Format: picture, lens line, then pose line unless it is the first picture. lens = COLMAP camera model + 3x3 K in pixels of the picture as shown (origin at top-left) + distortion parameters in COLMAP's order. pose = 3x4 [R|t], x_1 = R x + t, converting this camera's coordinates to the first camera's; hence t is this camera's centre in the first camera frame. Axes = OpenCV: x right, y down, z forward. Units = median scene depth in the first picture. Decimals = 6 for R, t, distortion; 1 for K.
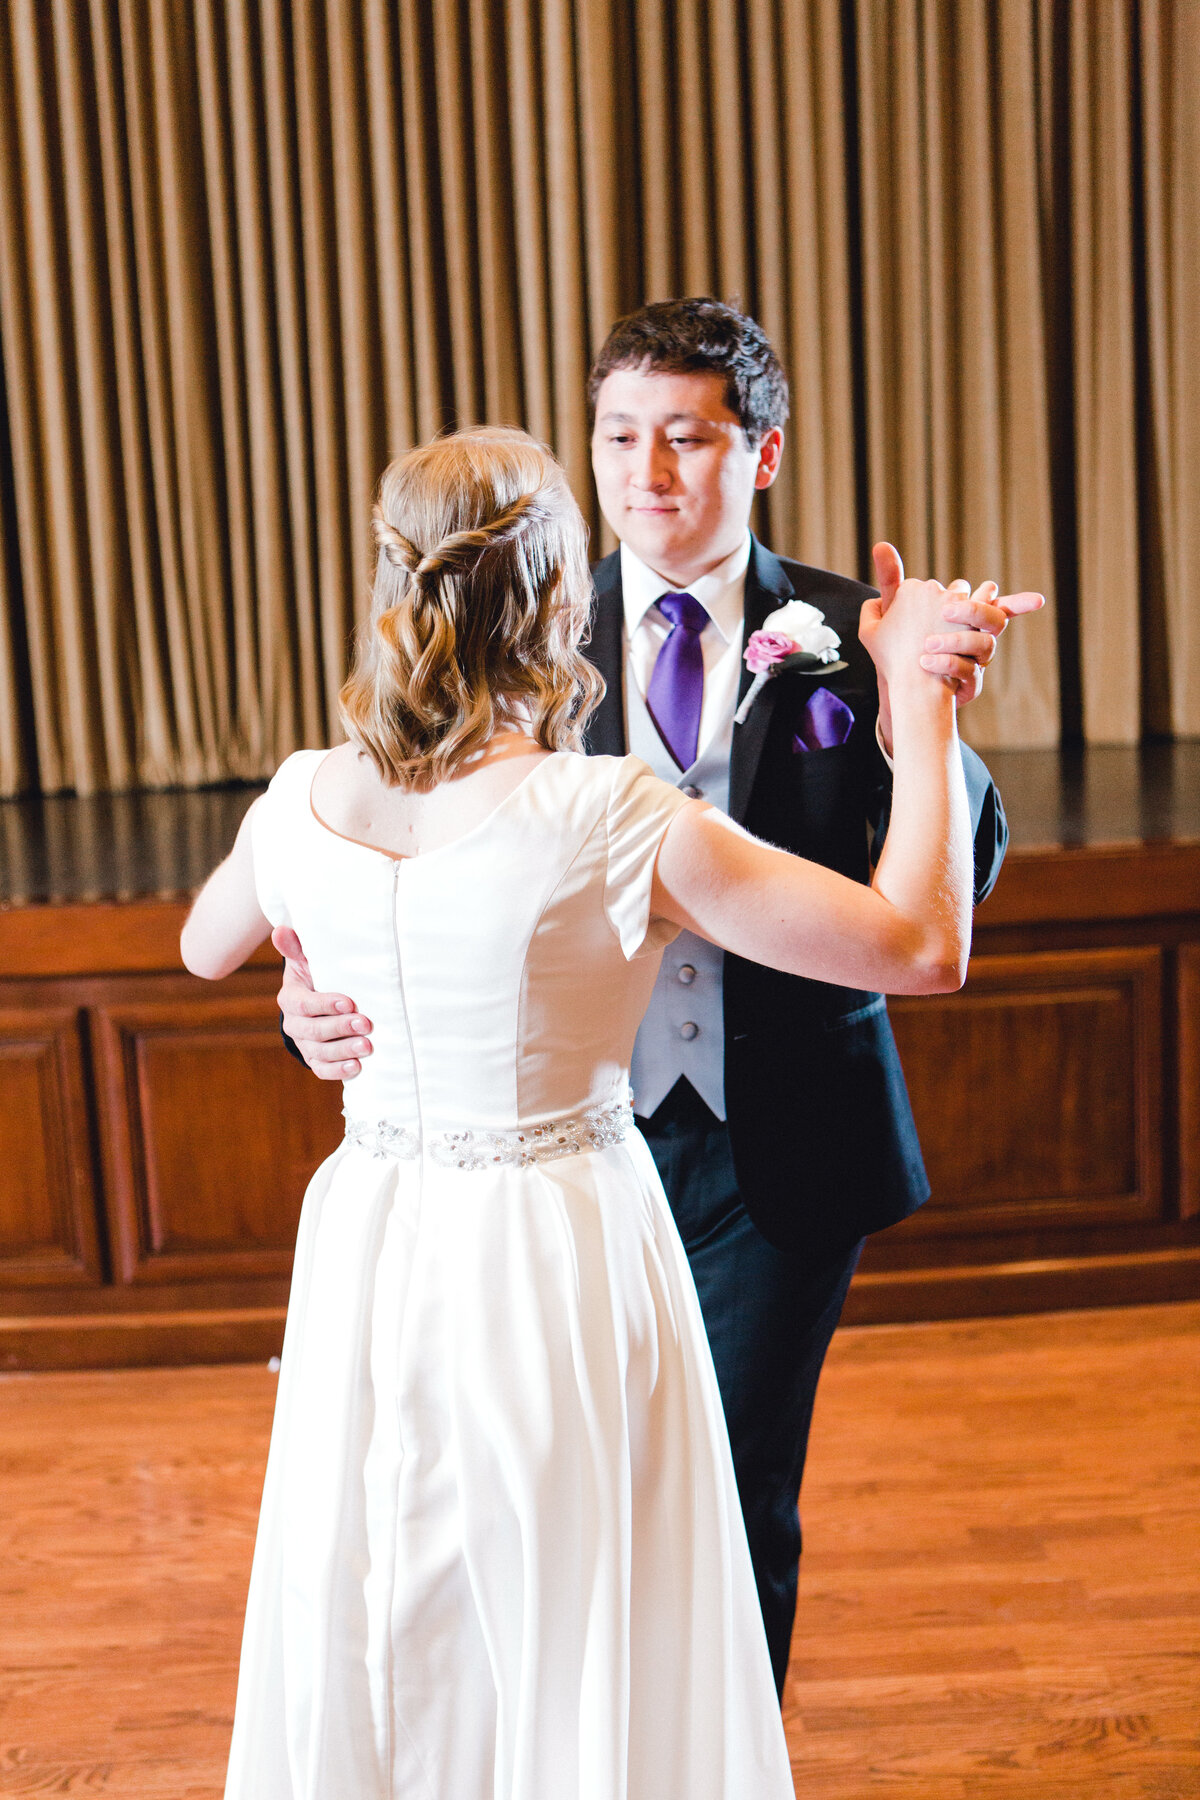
lens RADIAL K [[2312.6, 0, 600.0], [0, 2312.6, 900.0], [0, 0, 1]] dist [0.084803, -0.060272]
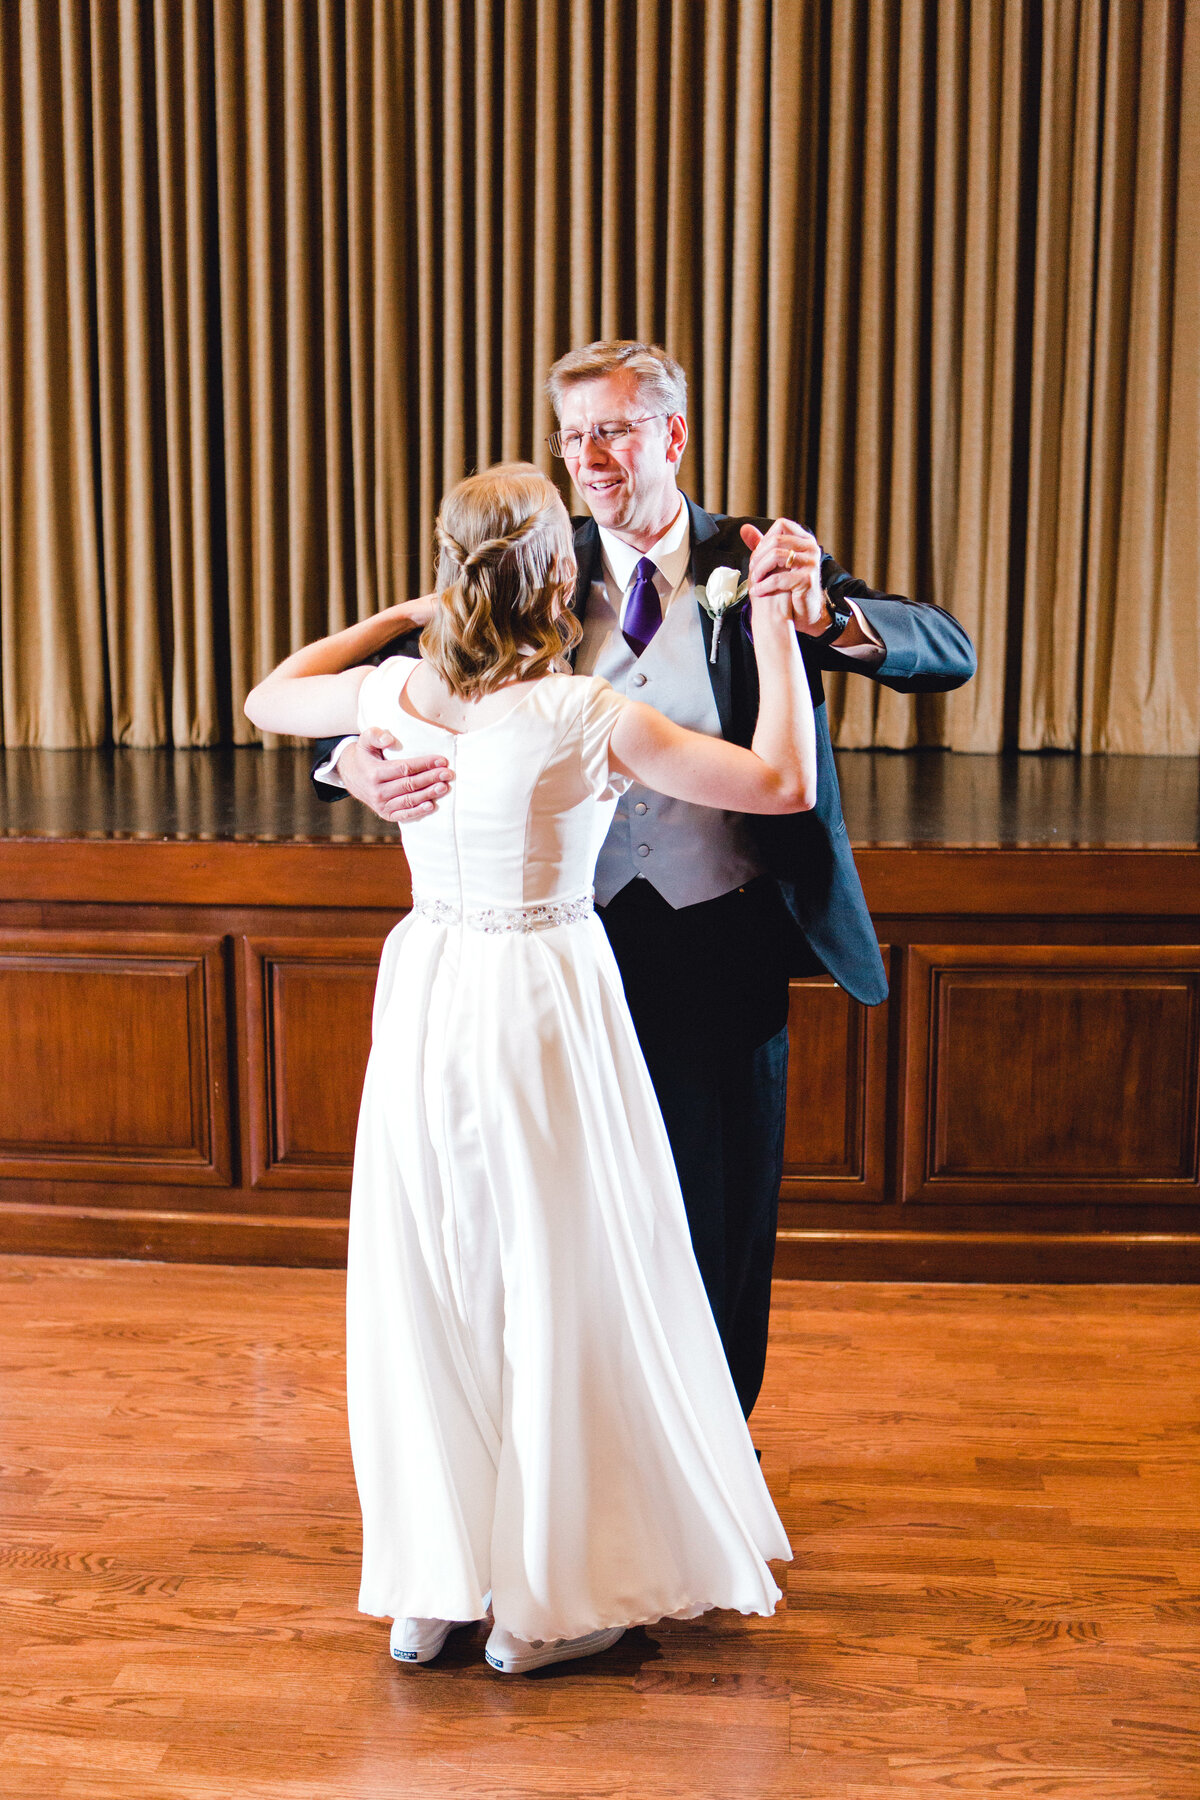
lens RADIAL K [[2312.6, 0, 600.0], [0, 2312.6, 900.0], [0, 0, 1]] dist [0.084803, -0.060272]
pose [[0.994051, 0.065526, -0.087005, 0.059258], [-0.064570, 0.997818, 0.013759, 0.003899], [0.087717, -0.008059, 0.996113, -0.102558]]
